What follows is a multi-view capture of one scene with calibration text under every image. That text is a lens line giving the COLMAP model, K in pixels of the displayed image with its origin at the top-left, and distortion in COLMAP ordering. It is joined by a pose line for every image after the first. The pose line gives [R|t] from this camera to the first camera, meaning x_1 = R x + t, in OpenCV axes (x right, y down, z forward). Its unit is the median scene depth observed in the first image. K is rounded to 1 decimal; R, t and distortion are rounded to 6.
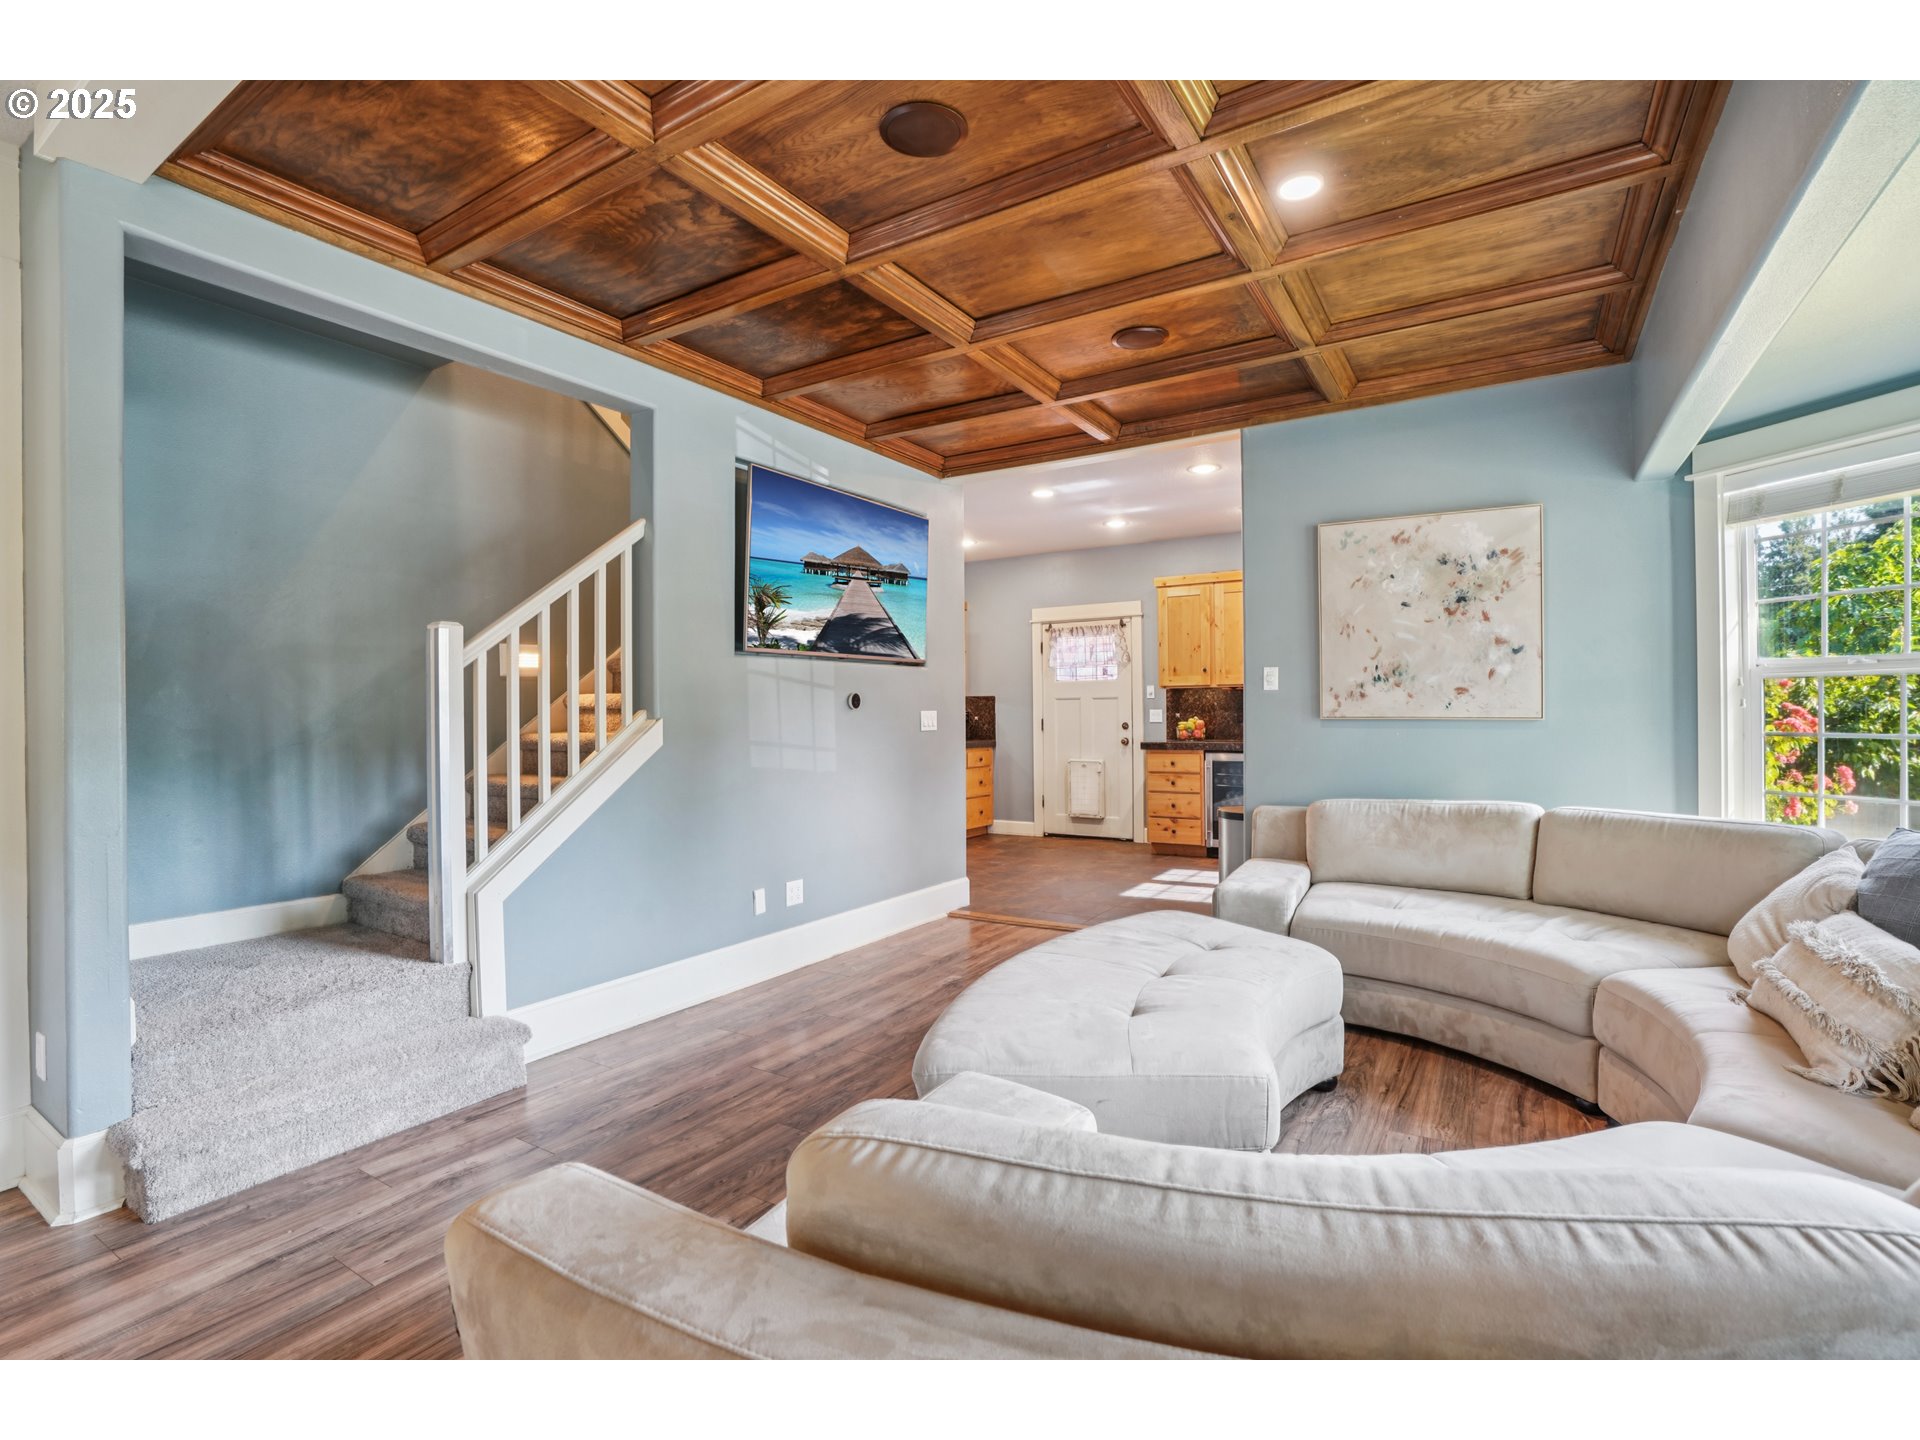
lens RADIAL K [[876.2, 0, 960.4], [0, 876.2, 715.6], [0, 0, 1]] dist [-0.033295, 0.003577]
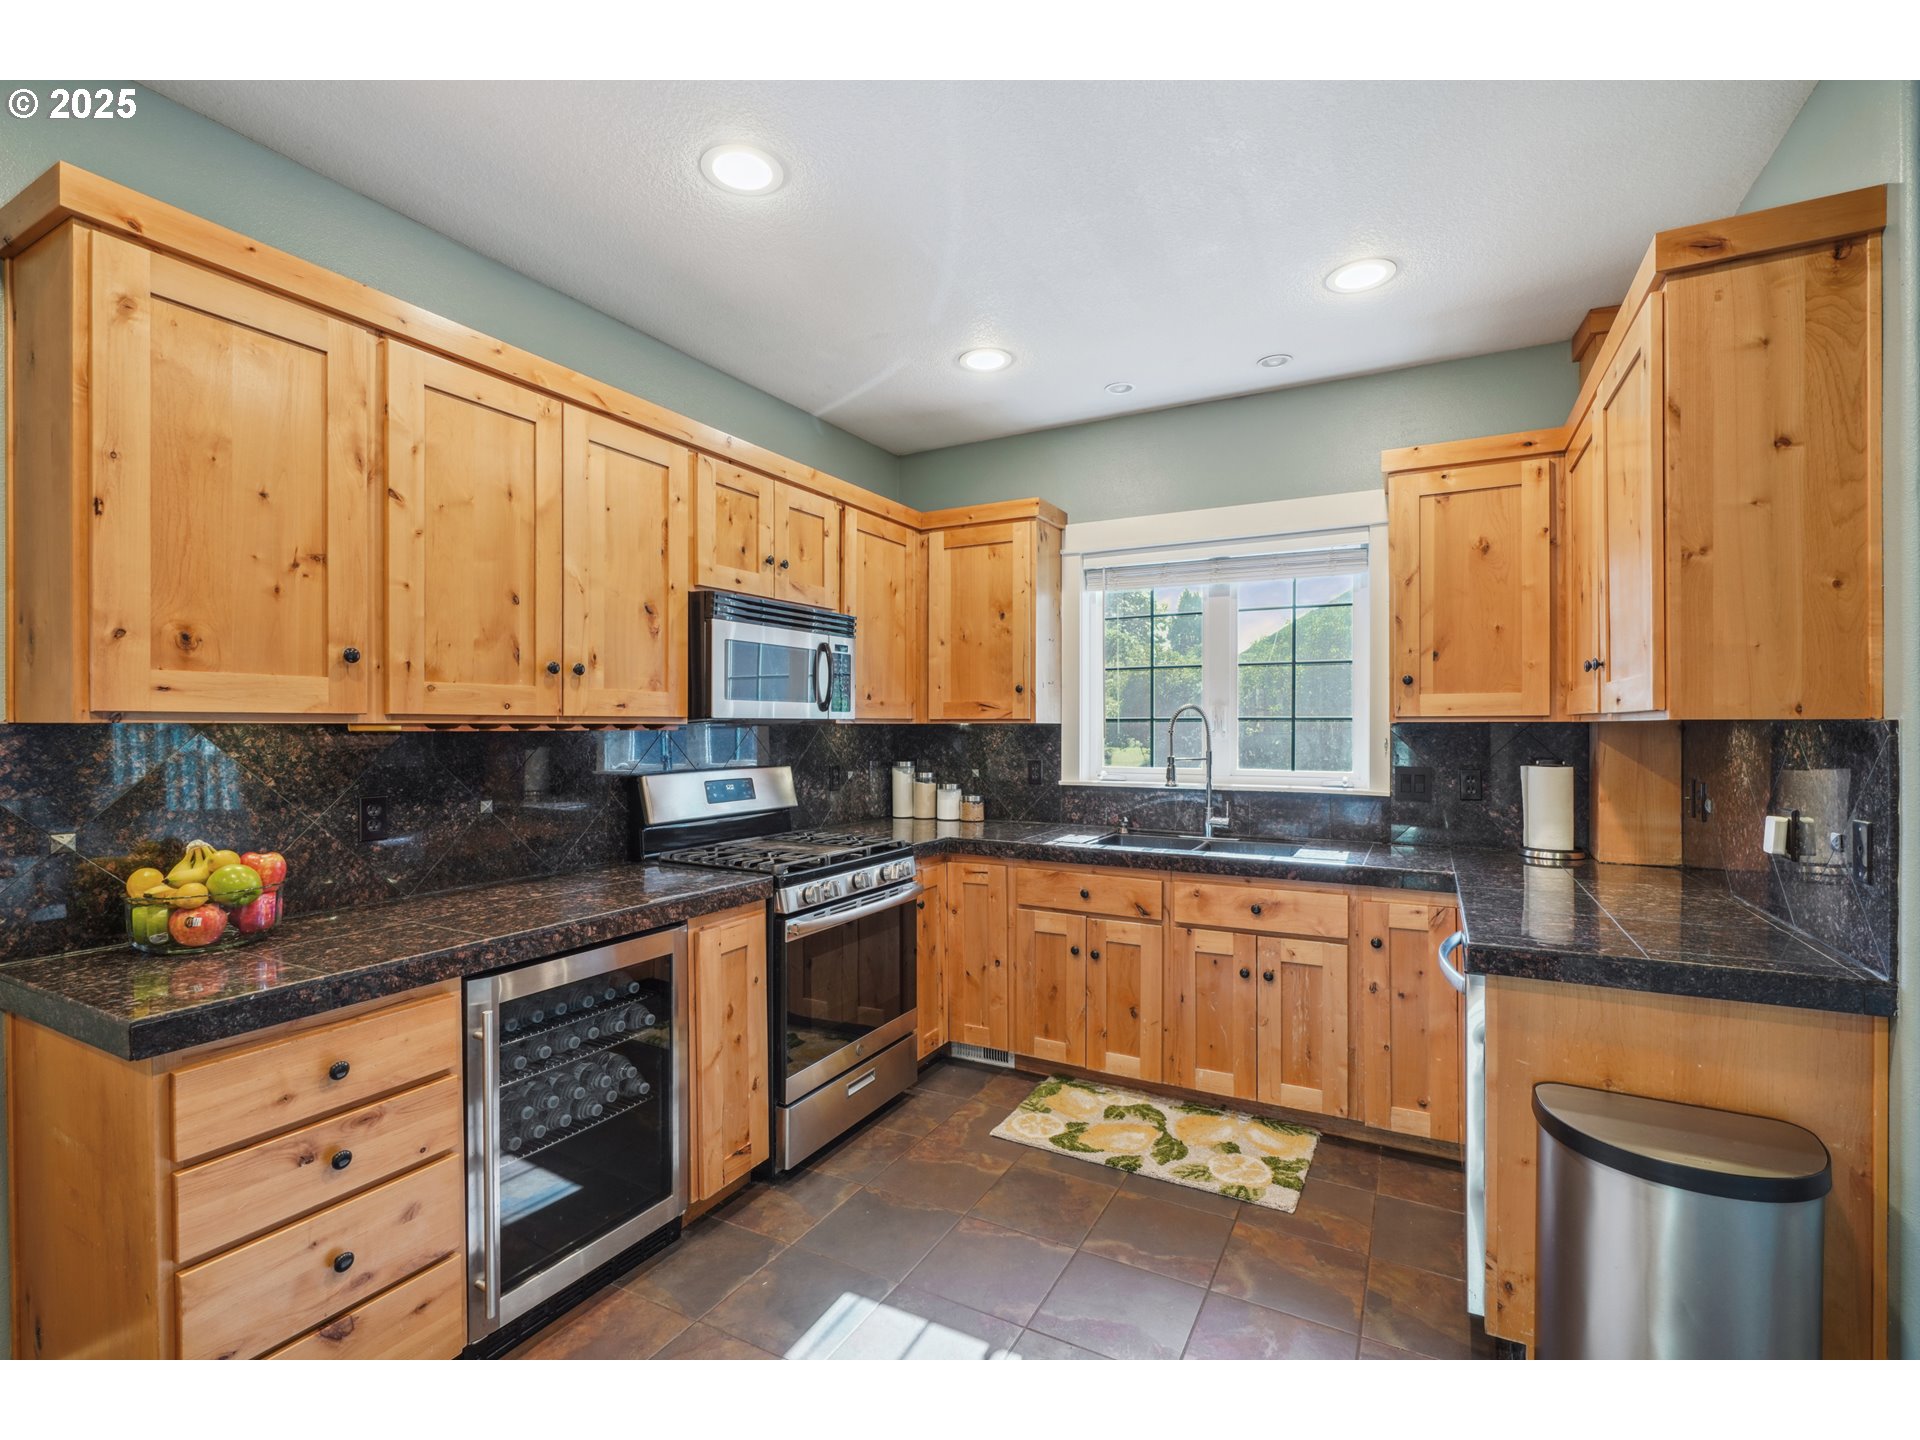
lens RADIAL K [[876.2, 0, 960.2], [0, 876.2, 724.5], [0, 0, 1]] dist [-0.033295, 0.003577]
pose [[-0.079319, 0.014776, 0.996740, 0.014582], [0.001516, 0.999891, -0.014702, -0.028406], [-0.996848, 0.000345, -0.079333, 0.852220]]
